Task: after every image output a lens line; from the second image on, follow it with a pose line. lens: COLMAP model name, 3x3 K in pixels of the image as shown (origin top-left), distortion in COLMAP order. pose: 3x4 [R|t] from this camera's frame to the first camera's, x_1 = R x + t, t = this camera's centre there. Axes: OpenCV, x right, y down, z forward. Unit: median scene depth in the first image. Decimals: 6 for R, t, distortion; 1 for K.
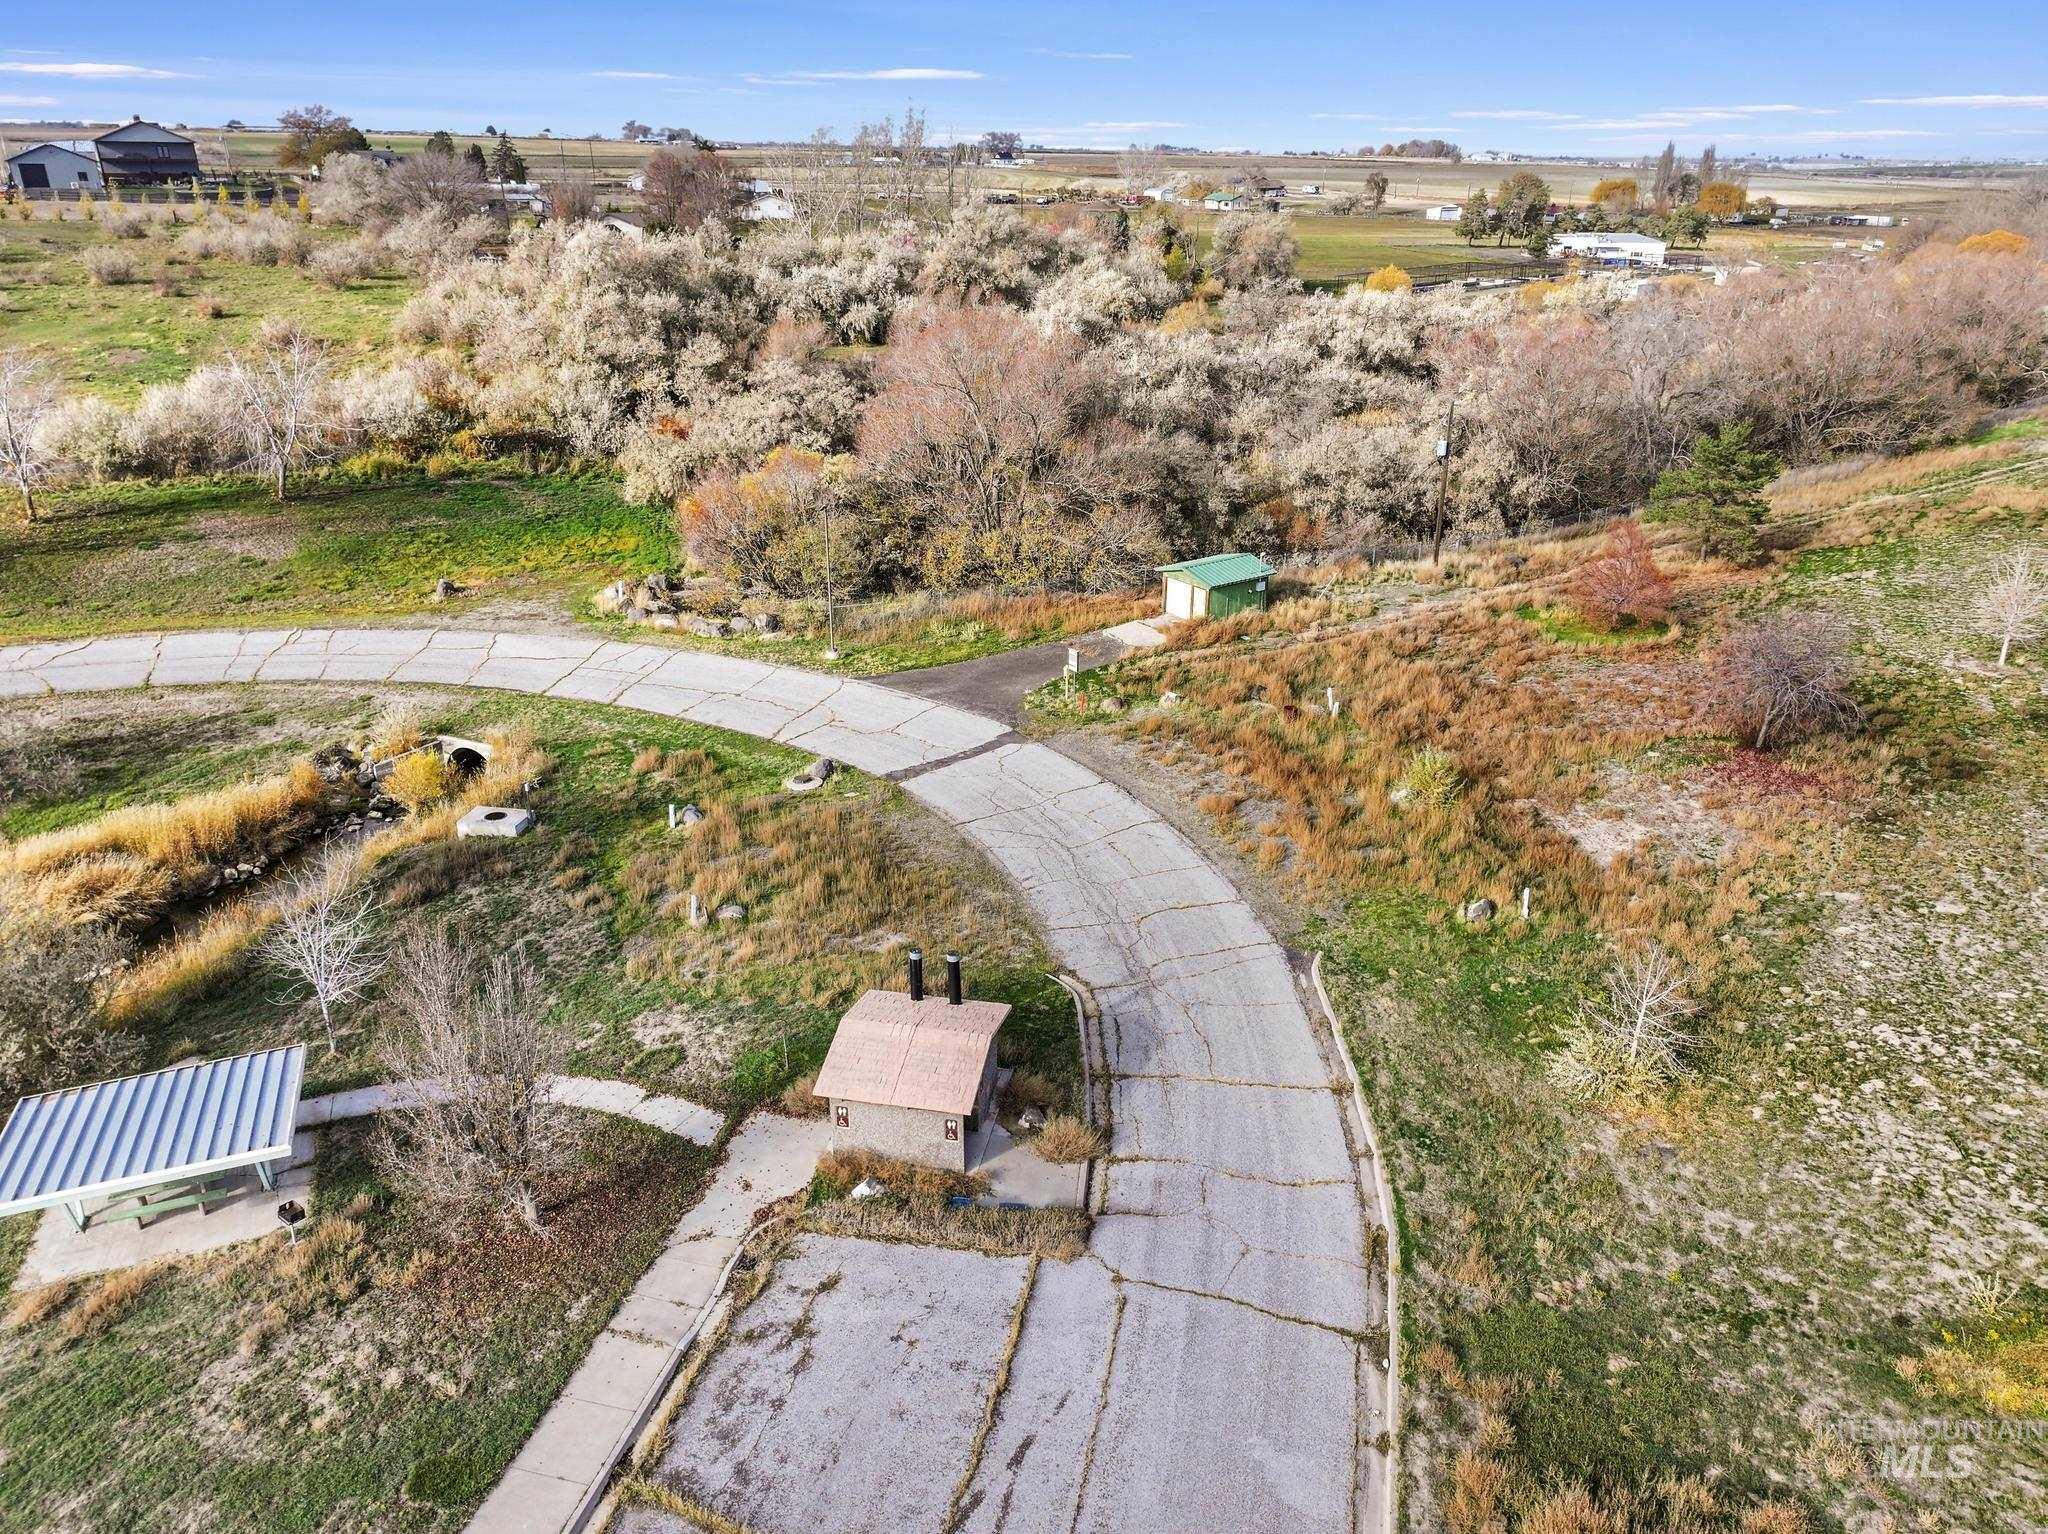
lens RADIAL K [[1444.8, 0, 1024.0], [0, 1444.8, 767.0], [0, 0, 1]] dist [-0.001852, 0.024650]
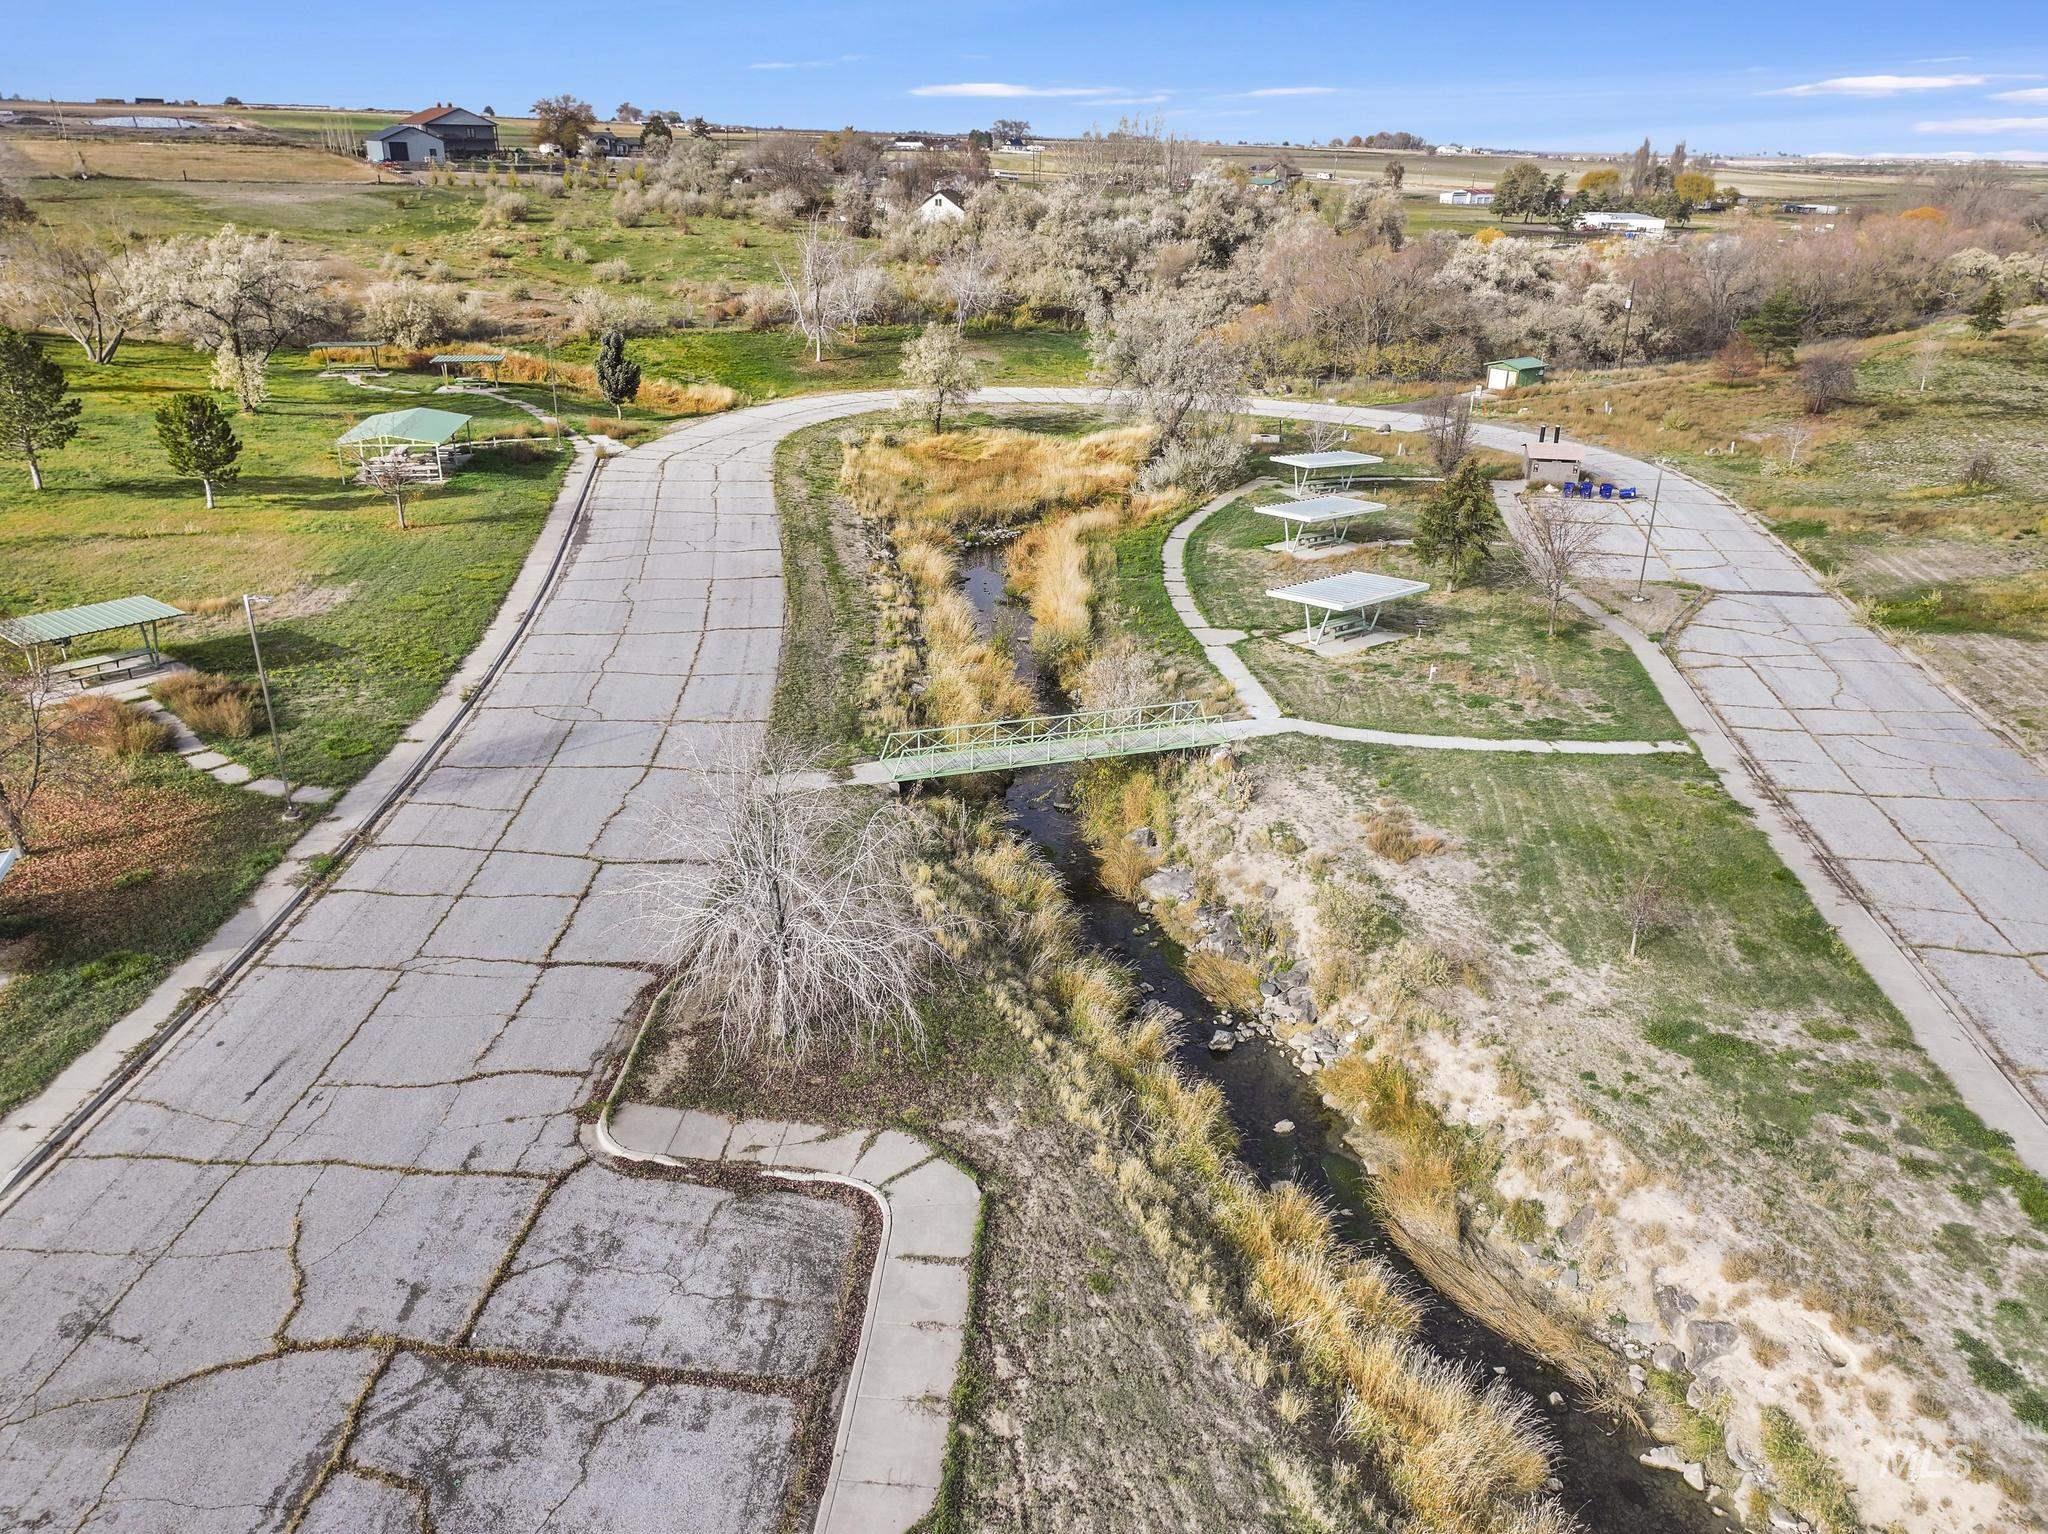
lens RADIAL K [[1474.4, 0, 1031.4], [0, 1474.4, 759.0], [0, 0, 1]] dist [-0.011359, 0.034806]
pose [[0.999071, -0.004552, 0.042856, -0.323189], [0.004709, 0.999983, -0.003570, 0.210958], [-0.042839, 0.003769, 0.999075, -0.492677]]
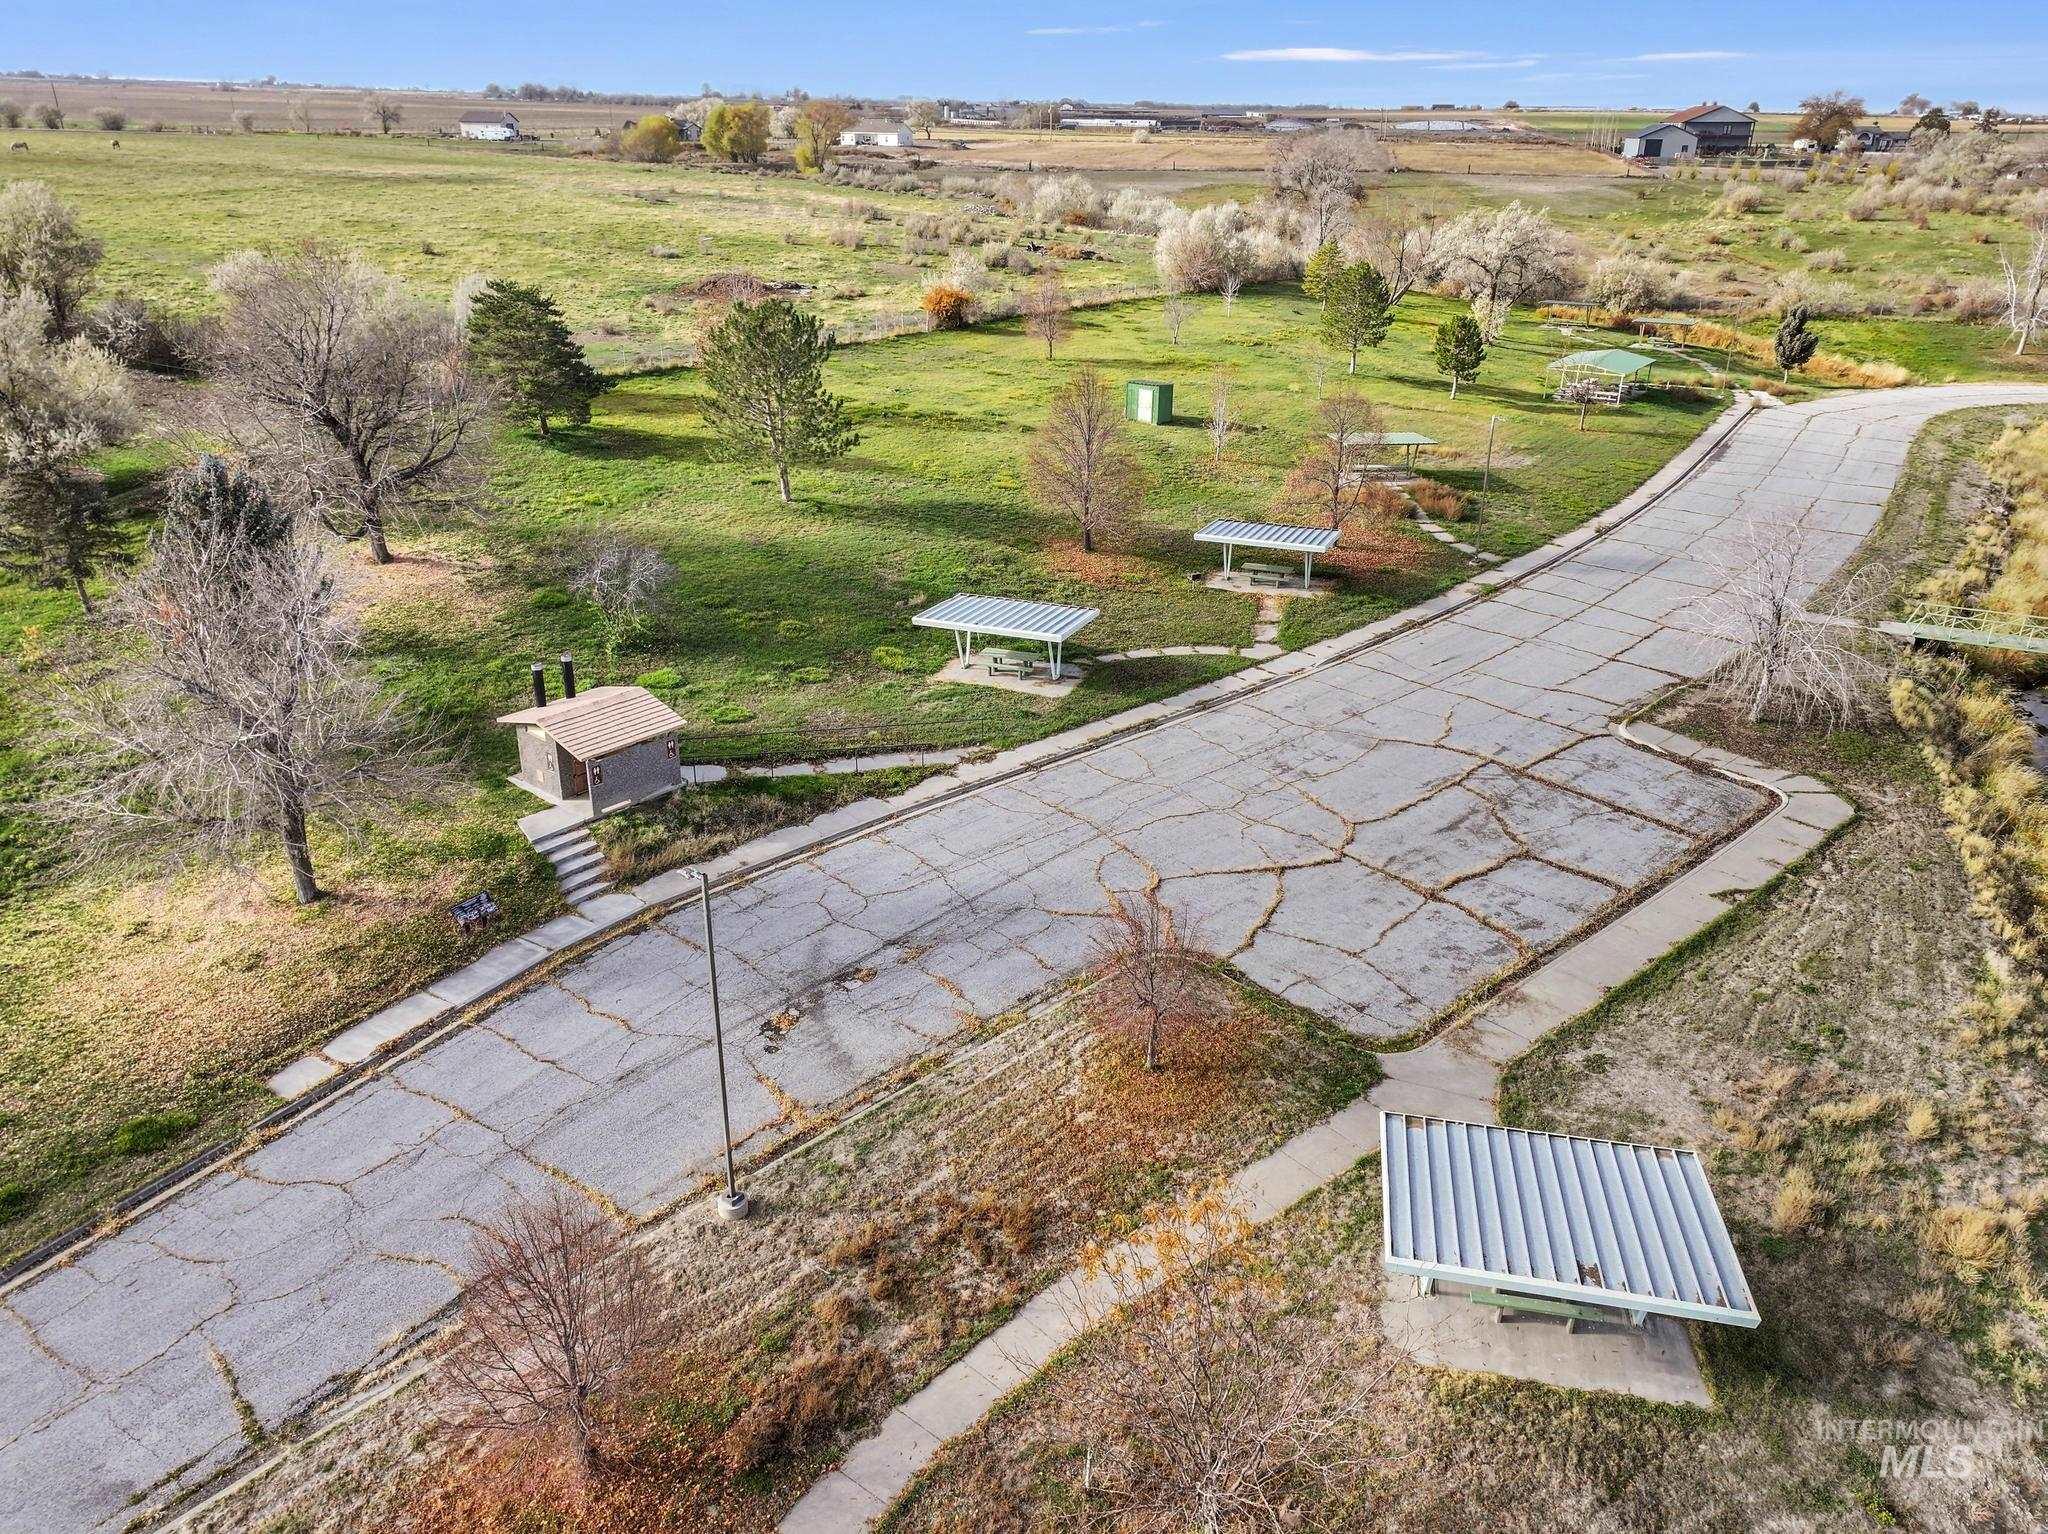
lens RADIAL K [[1474.4, 0, 1031.4], [0, 1474.4, 759.0], [0, 0, 1]] dist [-0.011359, 0.034806]
pose [[0.761589, 0.260939, -0.593206, -0.265954], [-0.259768, 0.961519, 0.089449, 0.284360], [0.593720, 0.085973, 0.800066, -0.663282]]
